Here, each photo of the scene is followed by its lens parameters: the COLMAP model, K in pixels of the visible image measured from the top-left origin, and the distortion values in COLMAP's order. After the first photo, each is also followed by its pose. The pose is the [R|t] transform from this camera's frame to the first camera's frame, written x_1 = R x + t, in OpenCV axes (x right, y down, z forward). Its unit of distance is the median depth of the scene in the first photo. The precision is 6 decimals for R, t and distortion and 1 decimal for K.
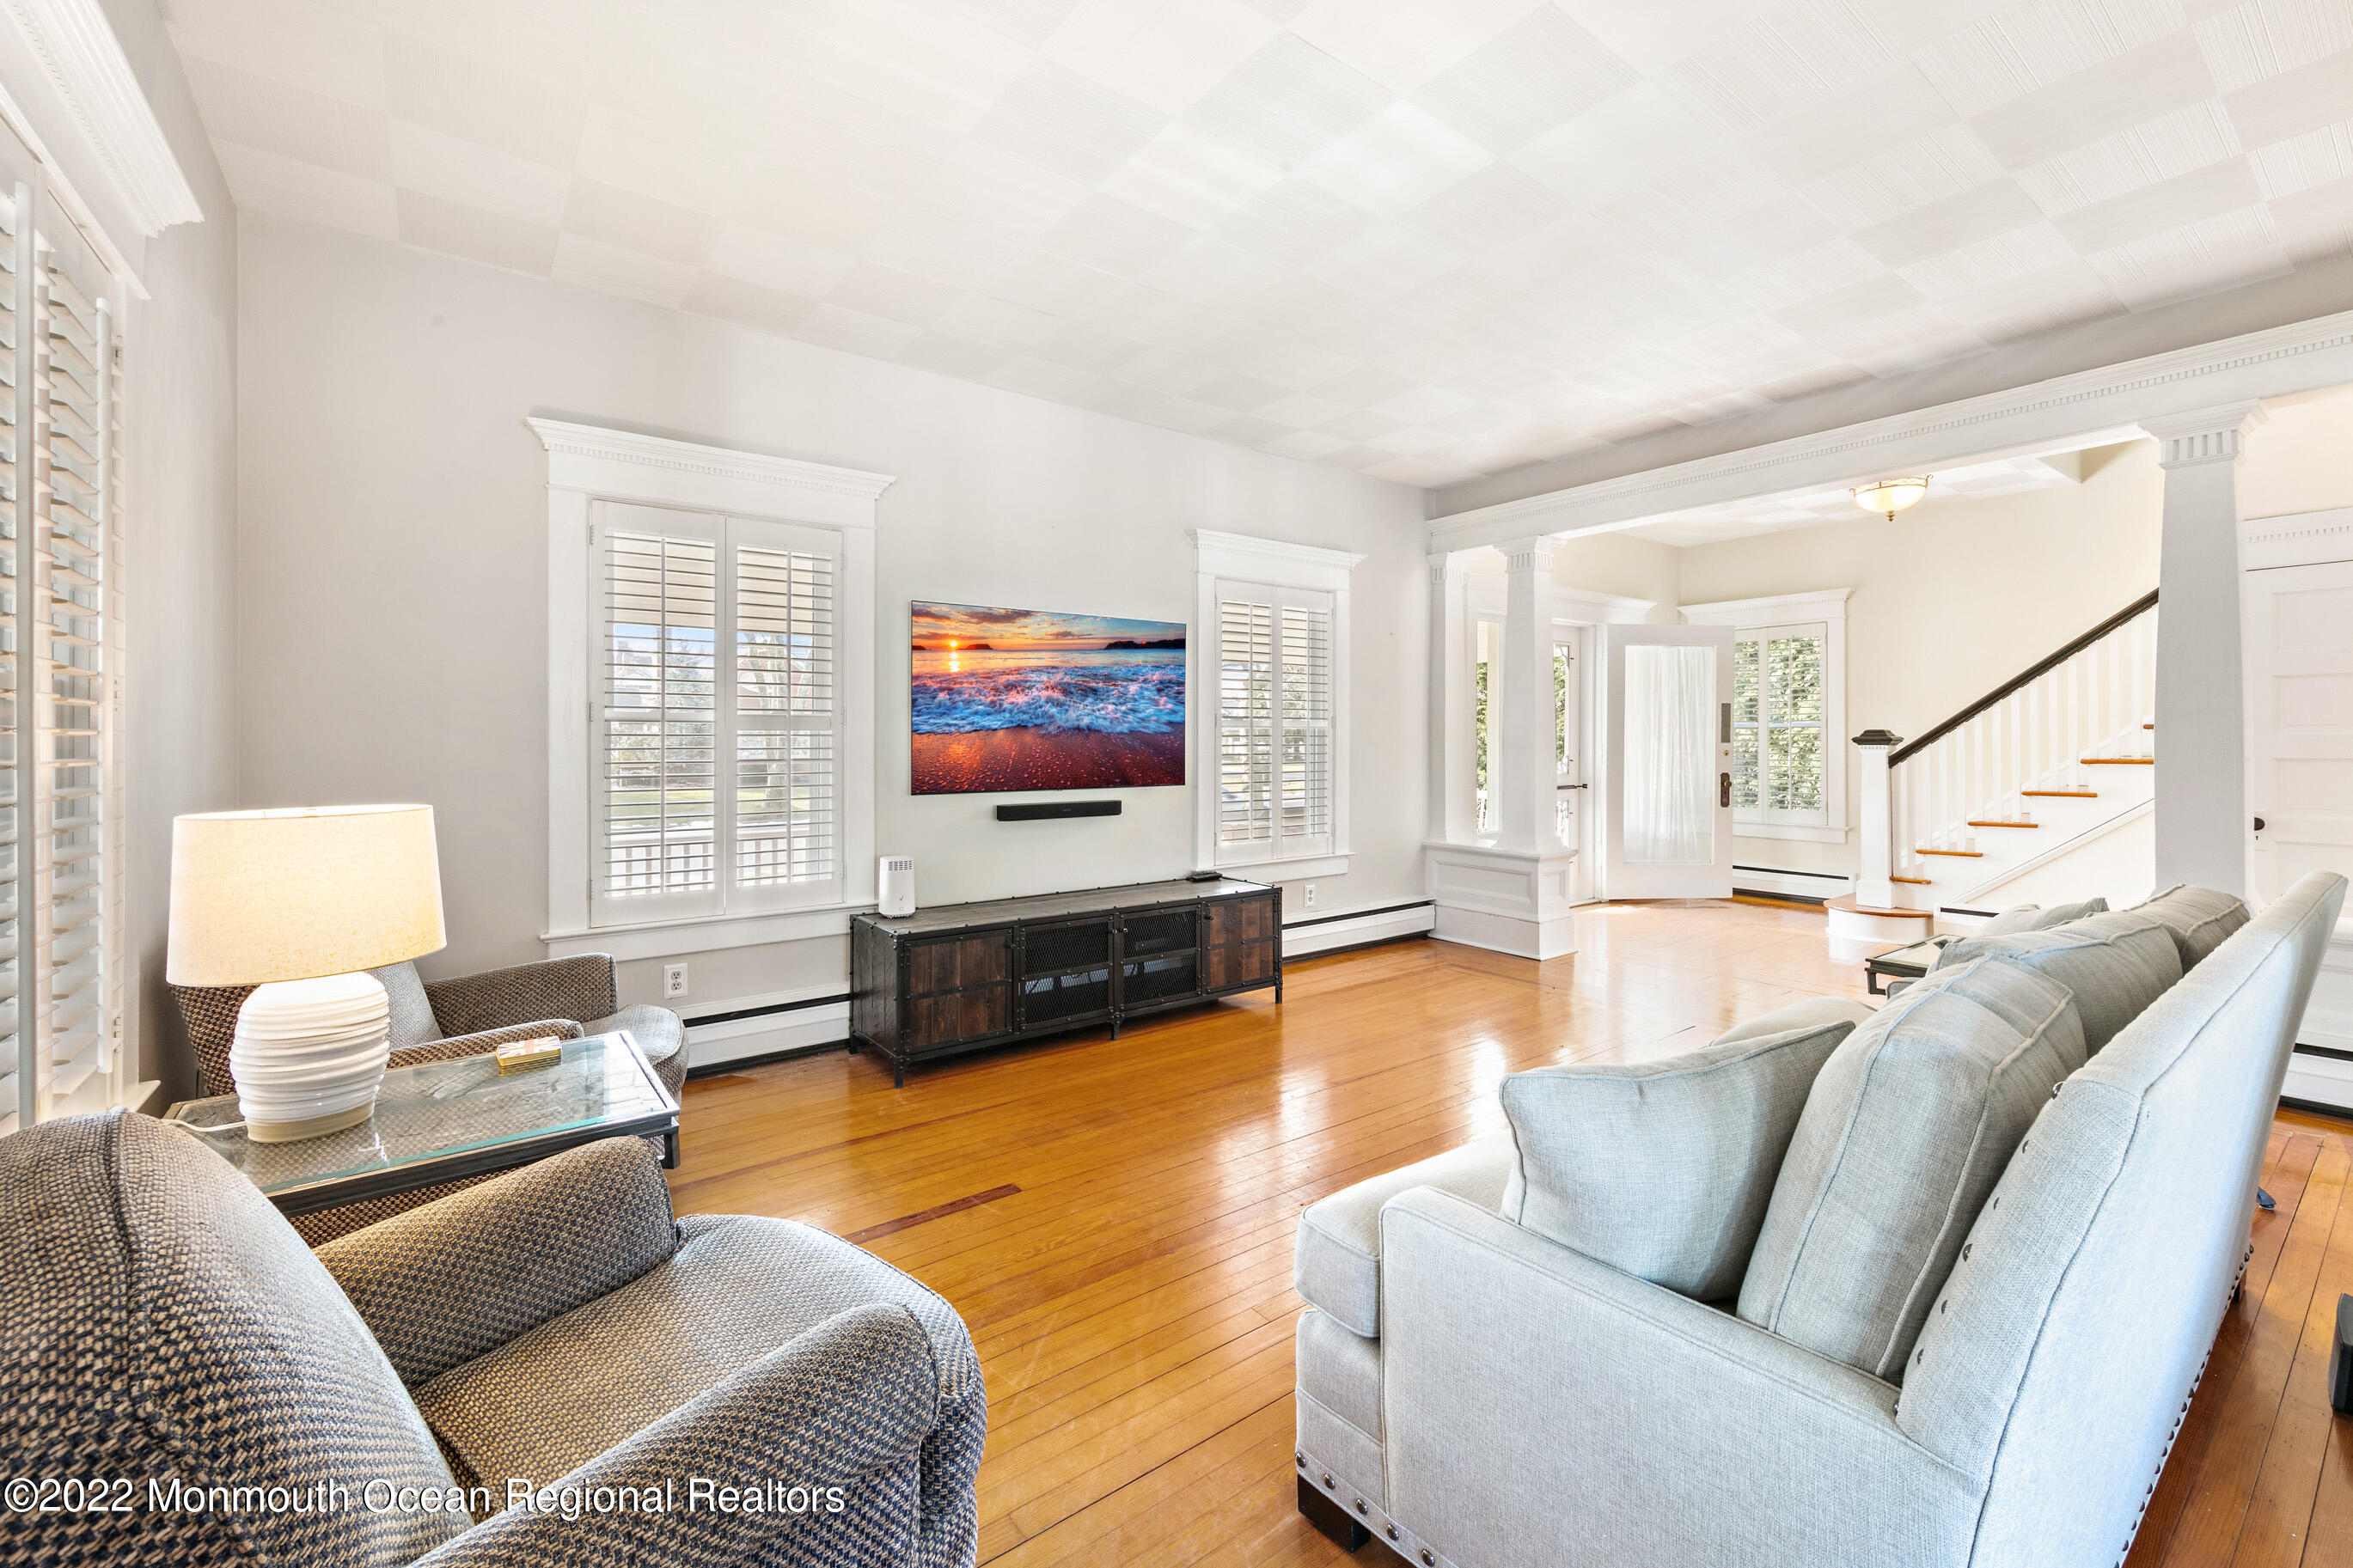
lens RADIAL K [[989.8, 0, 1185.2], [0, 989.8, 733.7], [0, 0, 1]] dist [-0.001595, -0.000169]
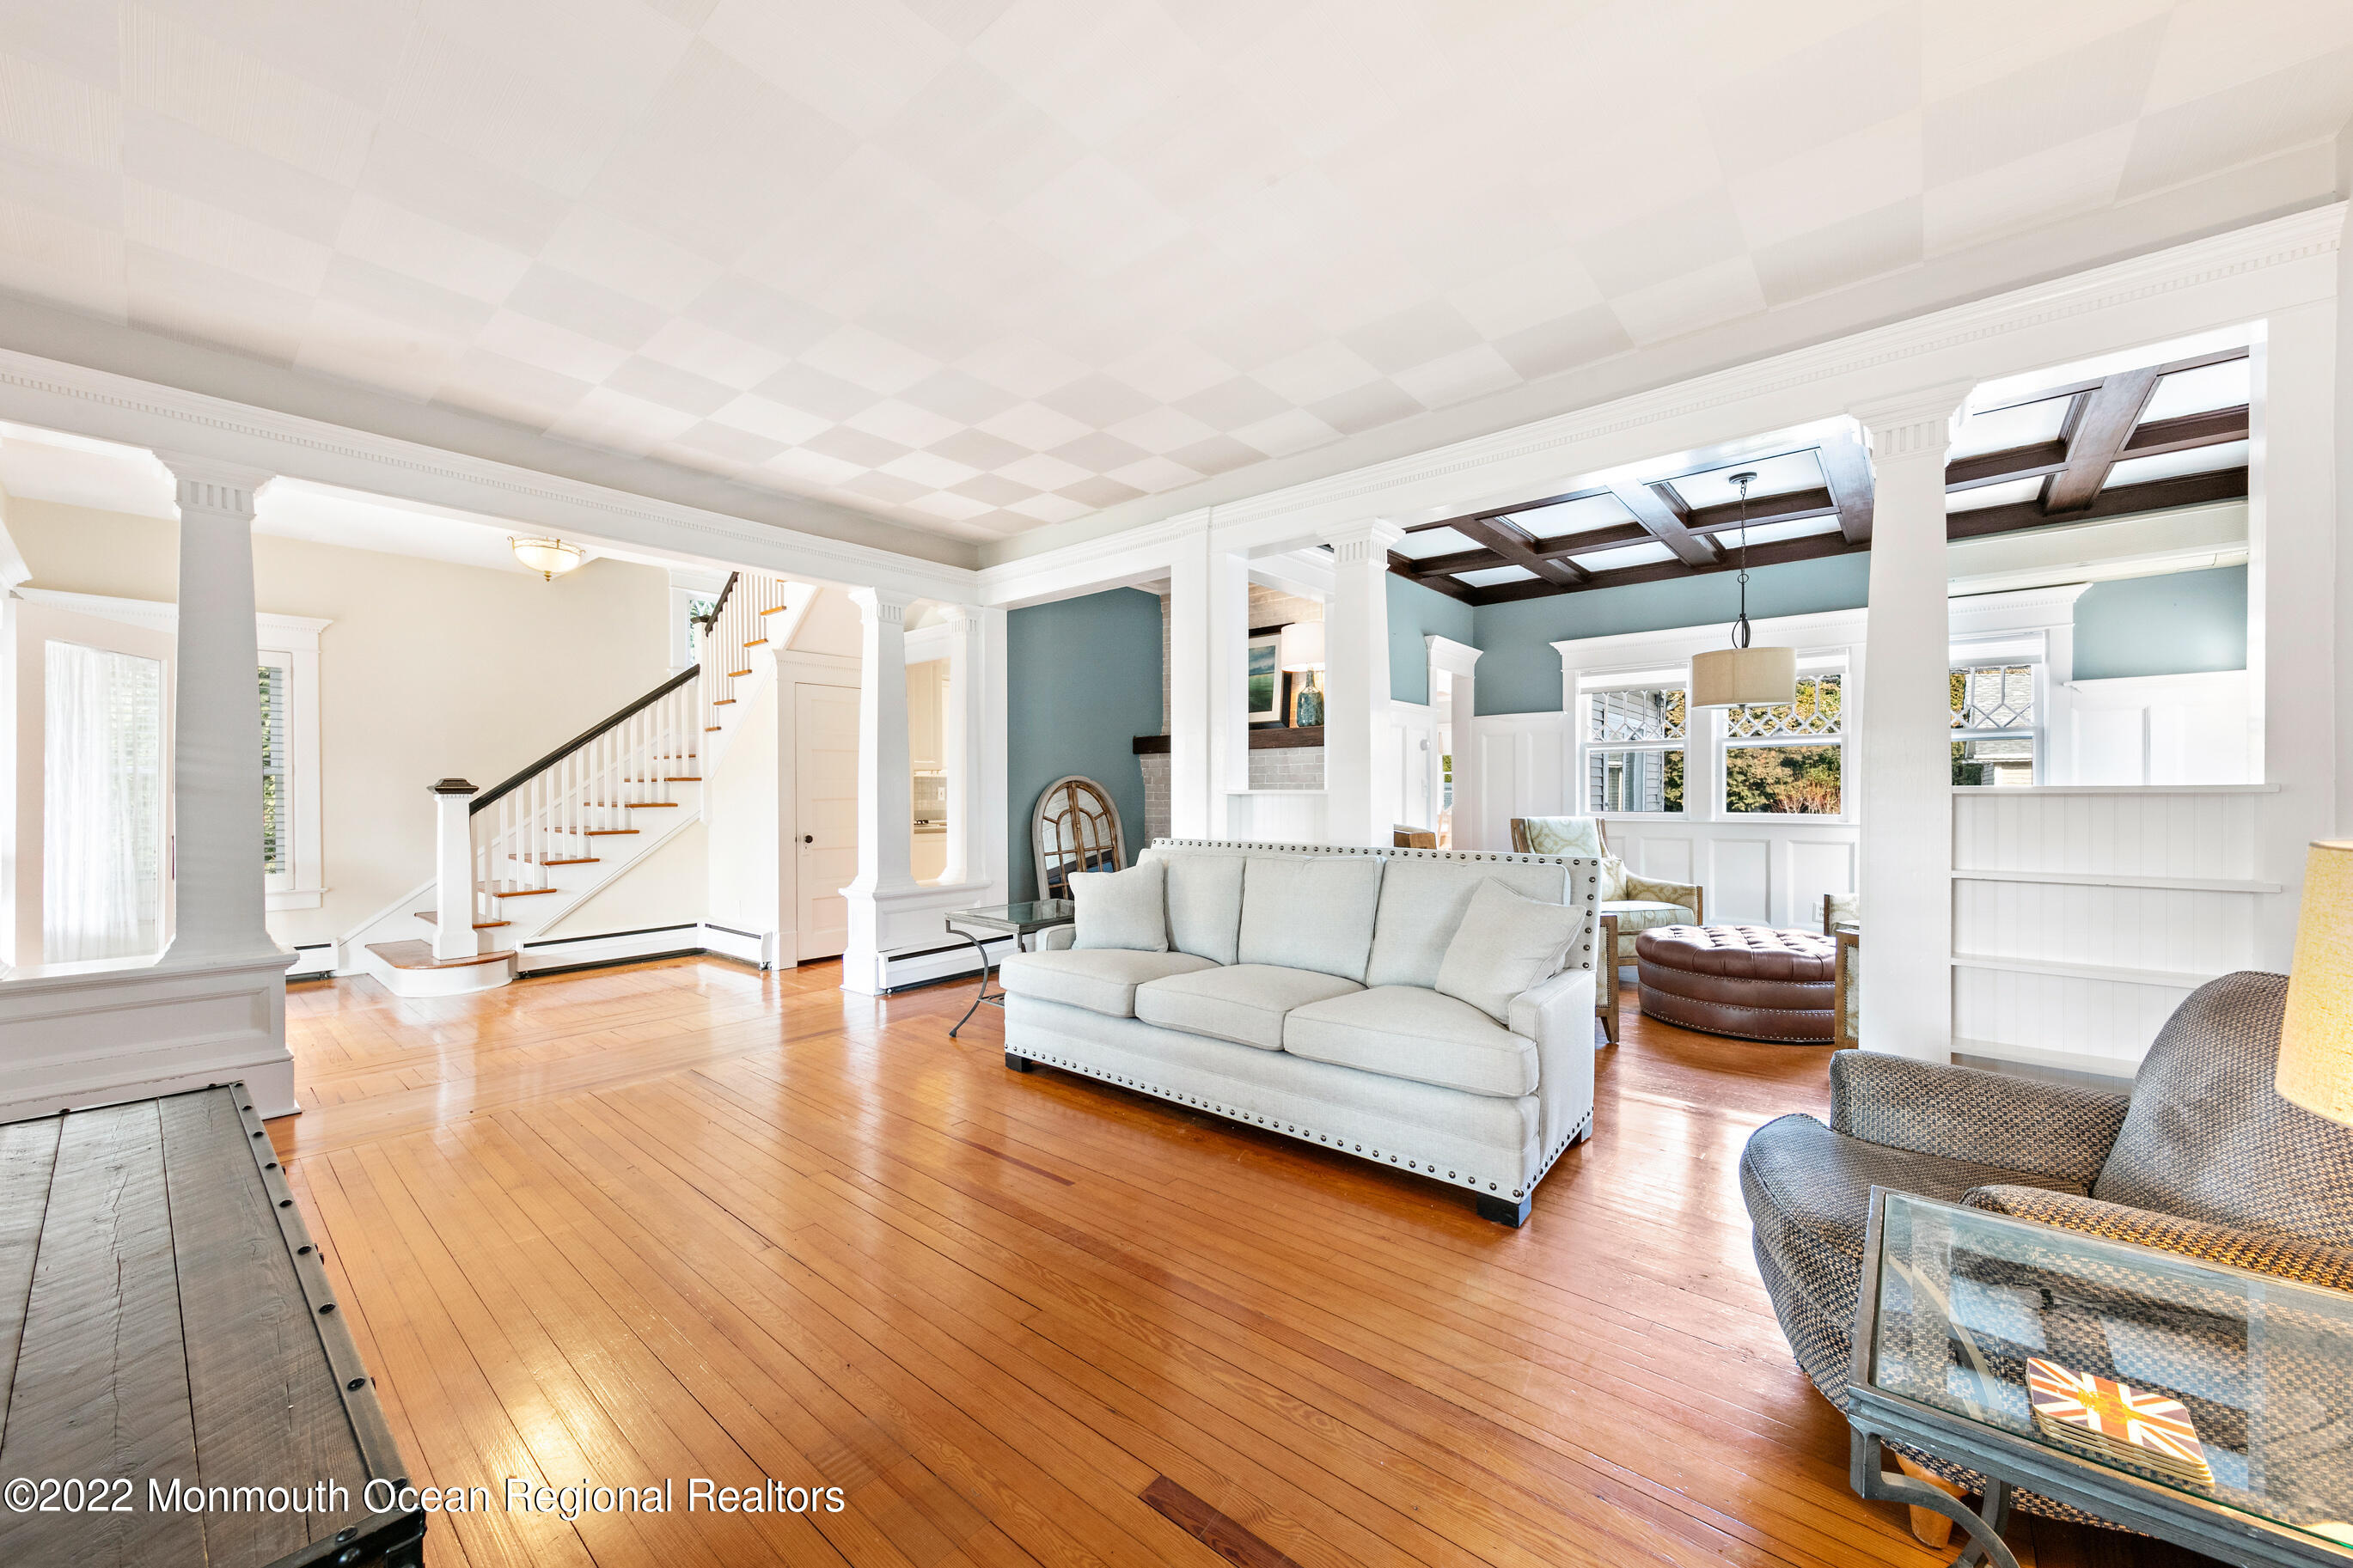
lens RADIAL K [[876.5, 0, 1178.7], [0, 876.5, 786.7], [0, 0, 1]] dist [0.014069, -0.000157]
pose [[-0.218336, 0.009822, 0.975824, -0.319355], [0.000639, 0.999951, -0.009922, 0.013779], [-0.975874, -0.001543, -0.218331, 0.494375]]
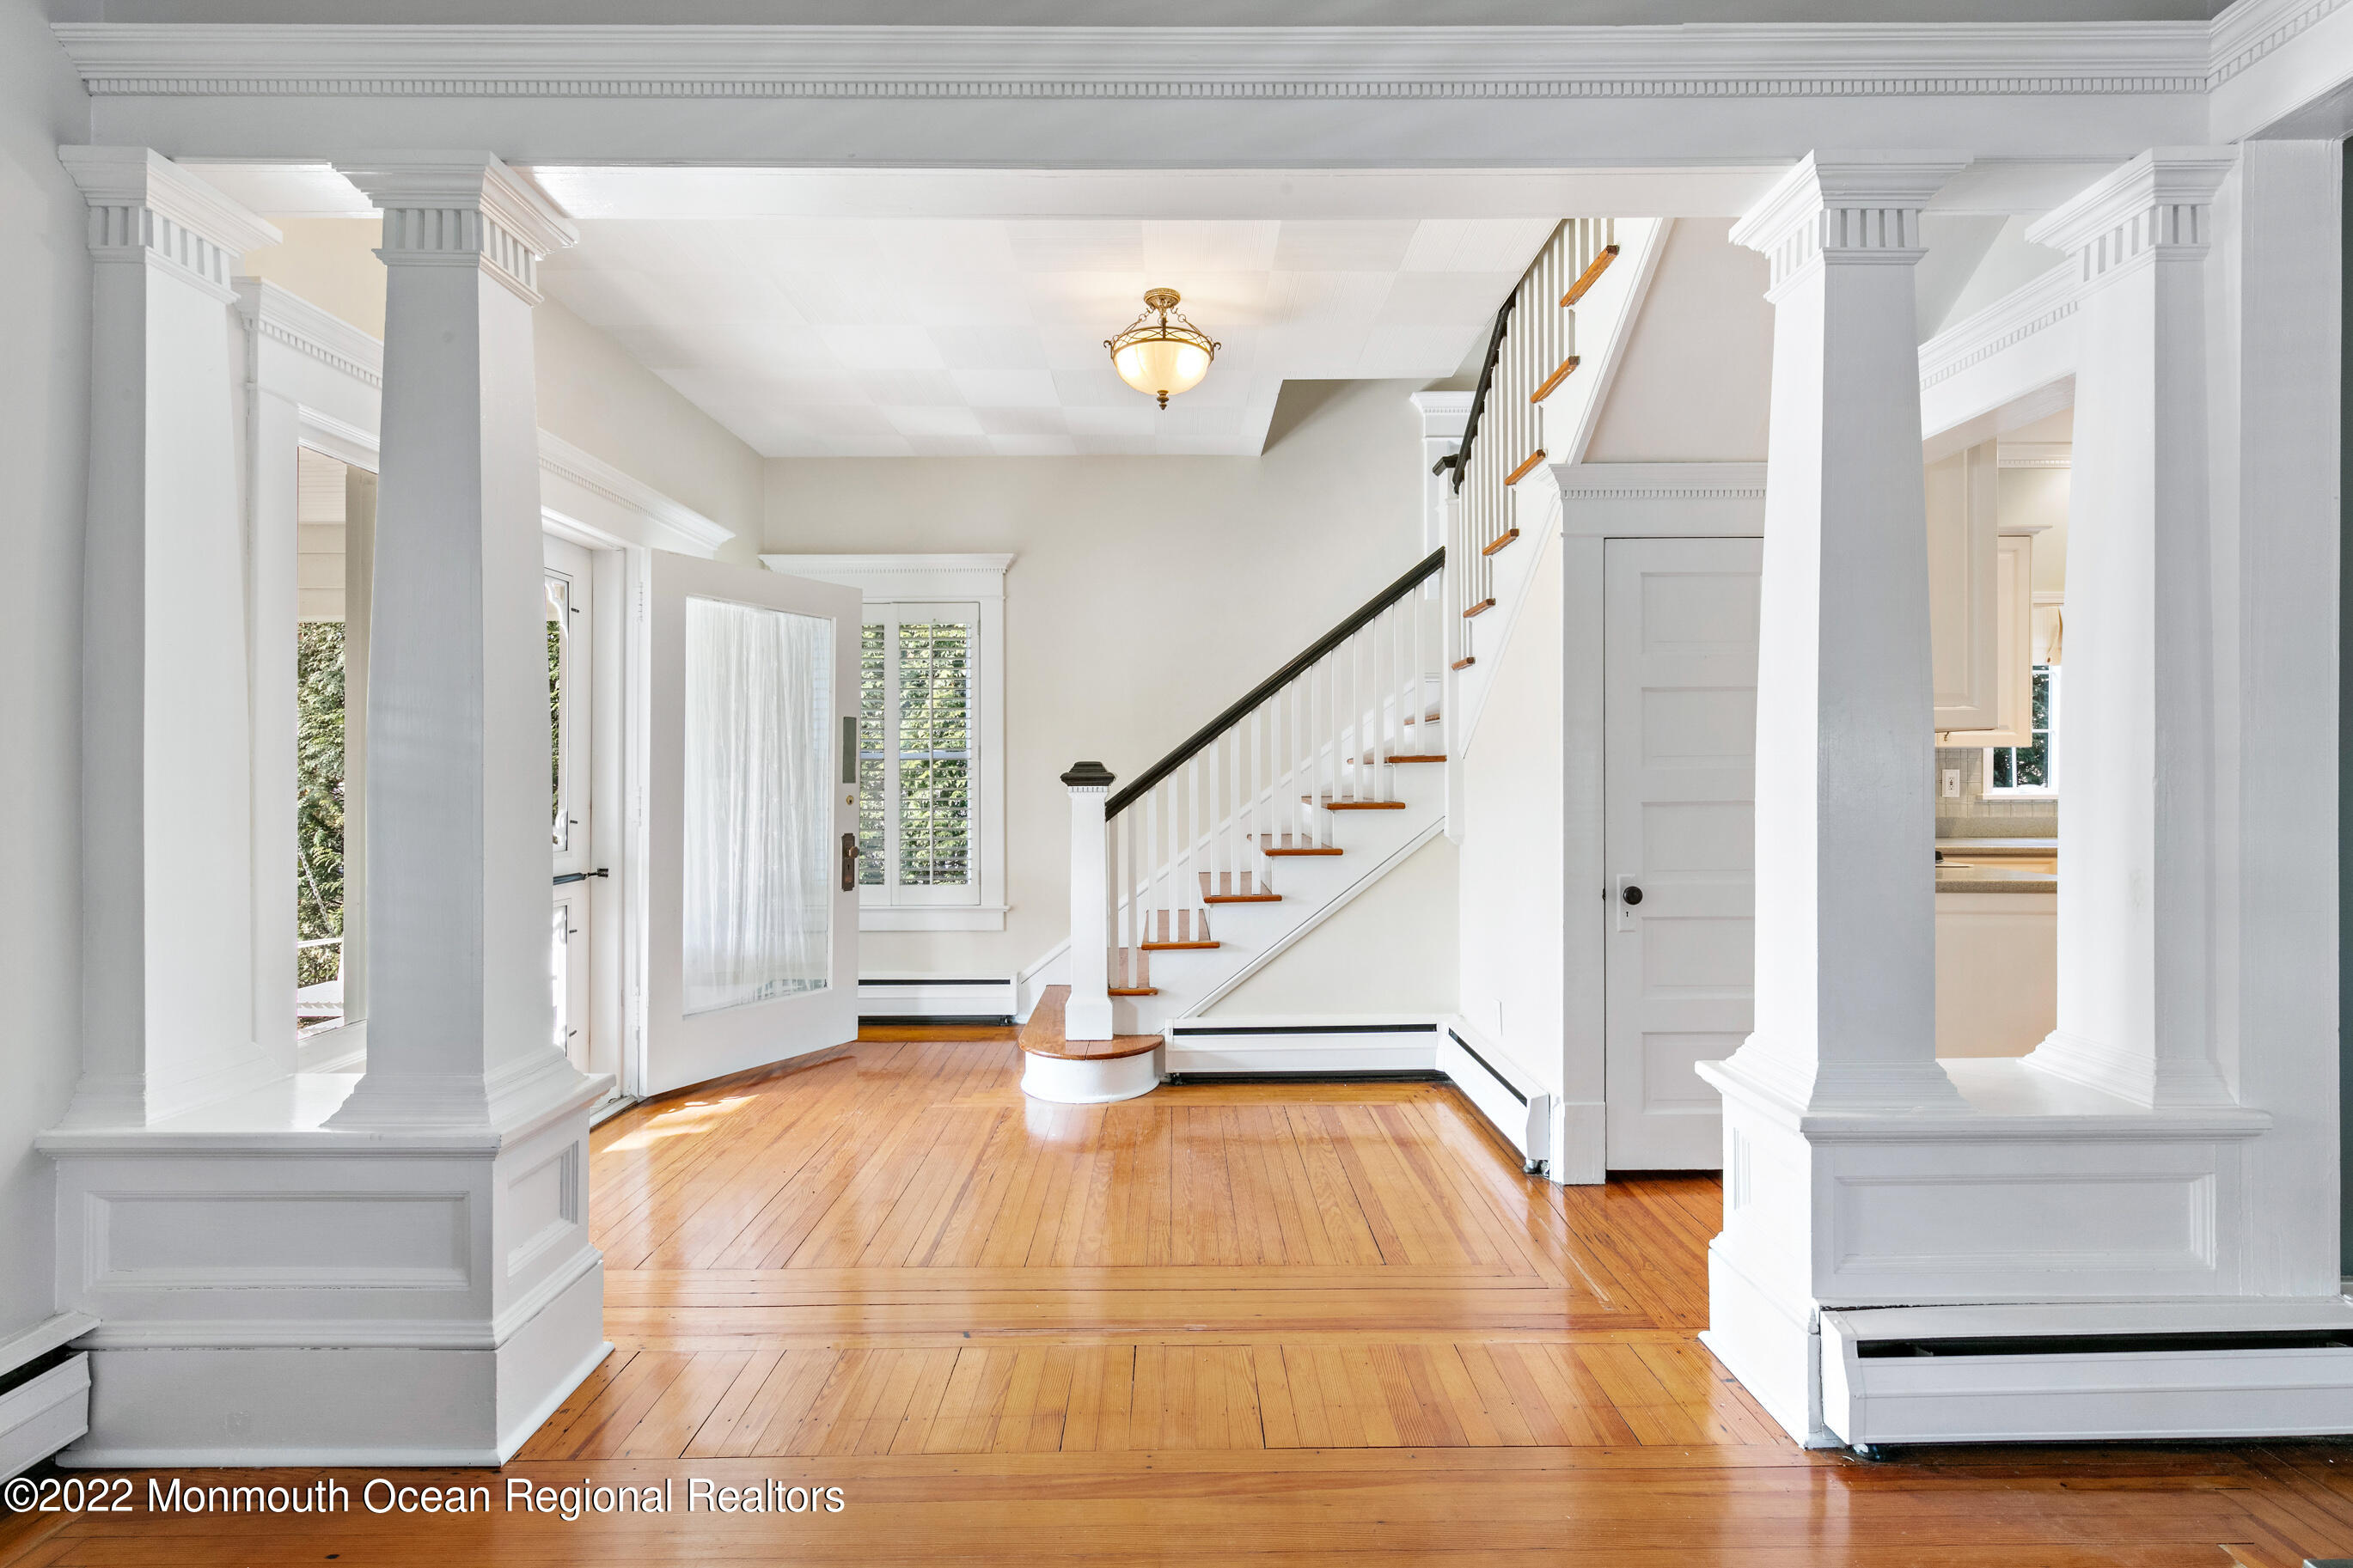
lens RADIAL K [[1031.7, 0, 1163.1], [0, 1031.7, 783.7], [0, 0, 1]] dist [0.000927, -0.000329]
pose [[0.610447, -0.006193, 0.792033, 0.201493], [-0.003194, 0.999942, 0.010280, 0.003224], [-0.792051, -0.008805, 0.610392, 0.559789]]
